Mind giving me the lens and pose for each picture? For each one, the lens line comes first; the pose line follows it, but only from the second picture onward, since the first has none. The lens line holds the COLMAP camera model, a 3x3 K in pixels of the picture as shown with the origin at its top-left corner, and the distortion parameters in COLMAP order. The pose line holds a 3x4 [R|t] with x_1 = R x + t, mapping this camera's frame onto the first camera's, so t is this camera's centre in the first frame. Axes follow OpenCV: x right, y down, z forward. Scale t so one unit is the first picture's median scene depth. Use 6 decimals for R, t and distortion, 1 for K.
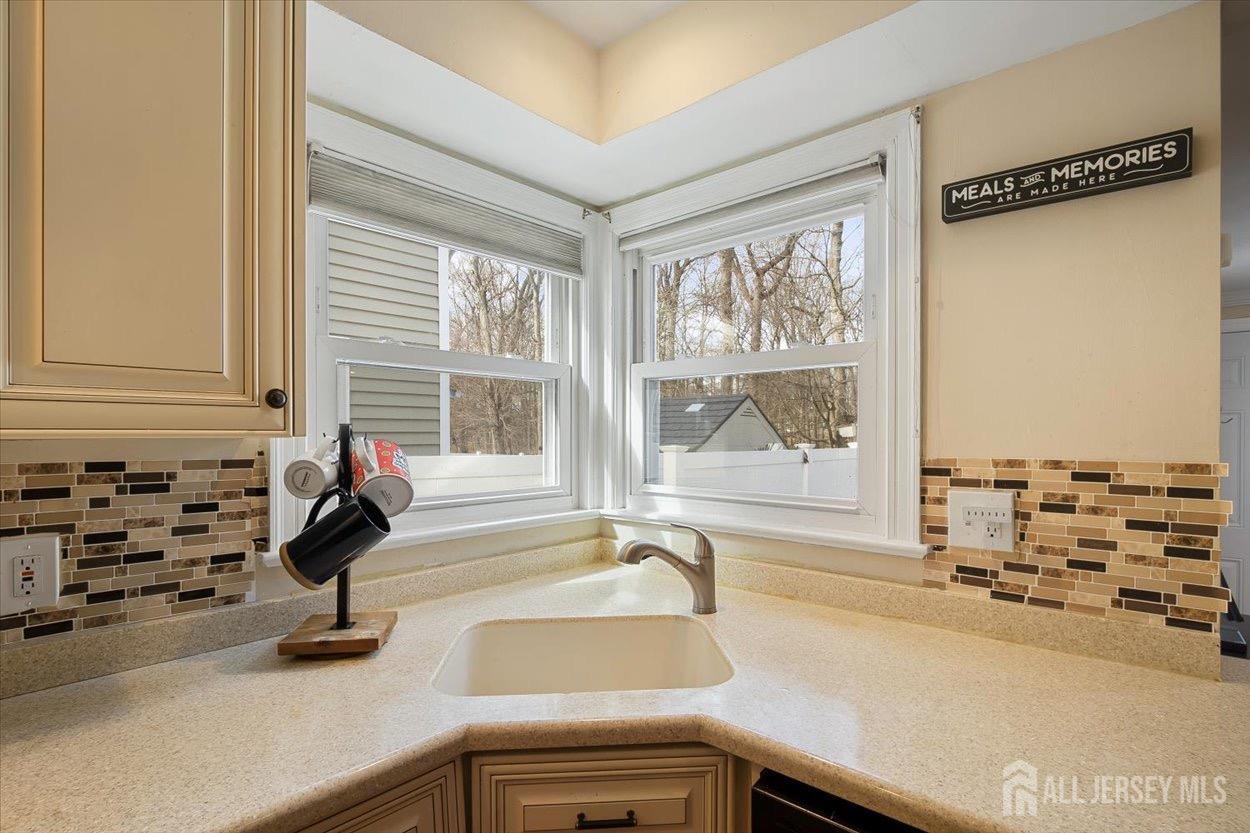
lens RADIAL K [[604.7, 0, 630.1], [0, 604.7, 436.8], [0, 0, 1]] dist [-0.010003, 0.000413]
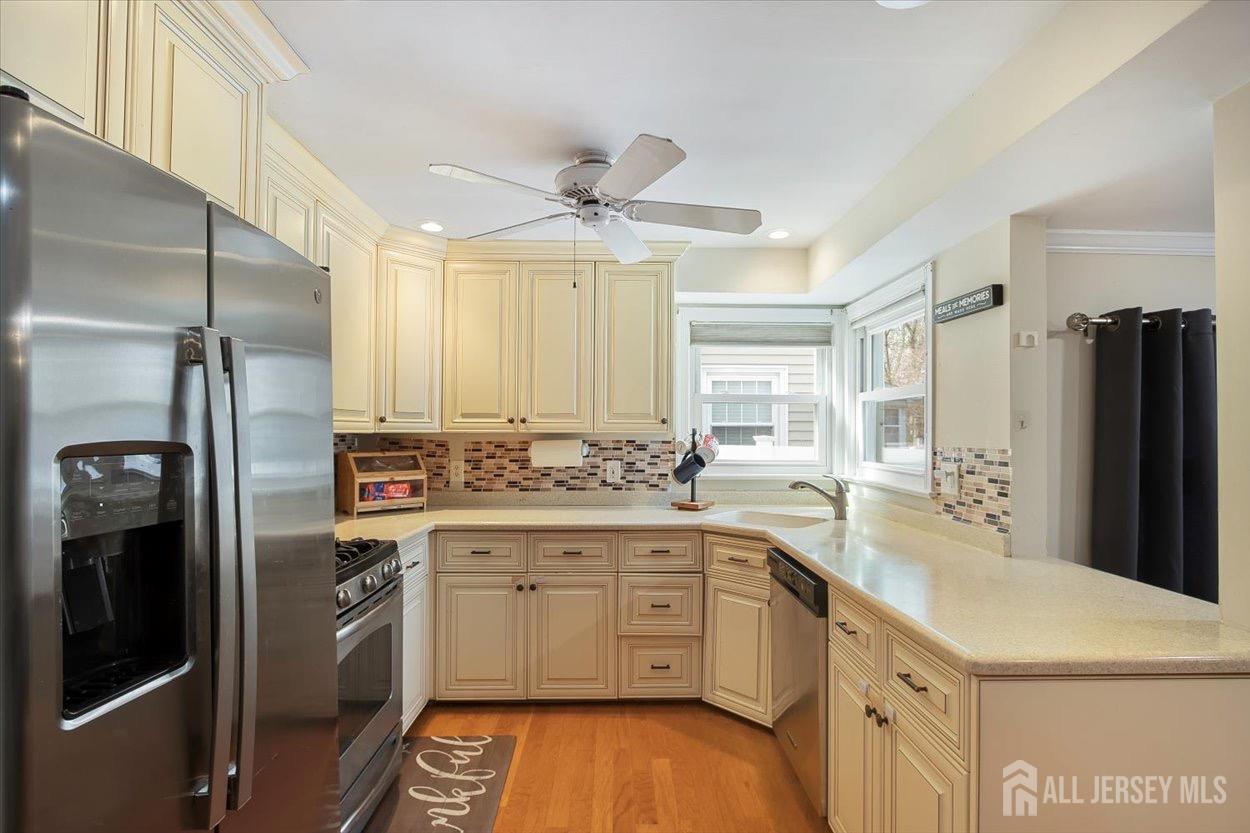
lens RADIAL K [[604.7, 0, 625.4], [0, 604.7, 421.6], [0, 0, 1]] dist [-0.010003, 0.000413]
pose [[0.676269, -0.007170, -0.736620, 1.394676], [-0.009324, 0.999789, -0.018291, 0.001312], [0.736596, 0.019238, 0.676060, -1.136469]]
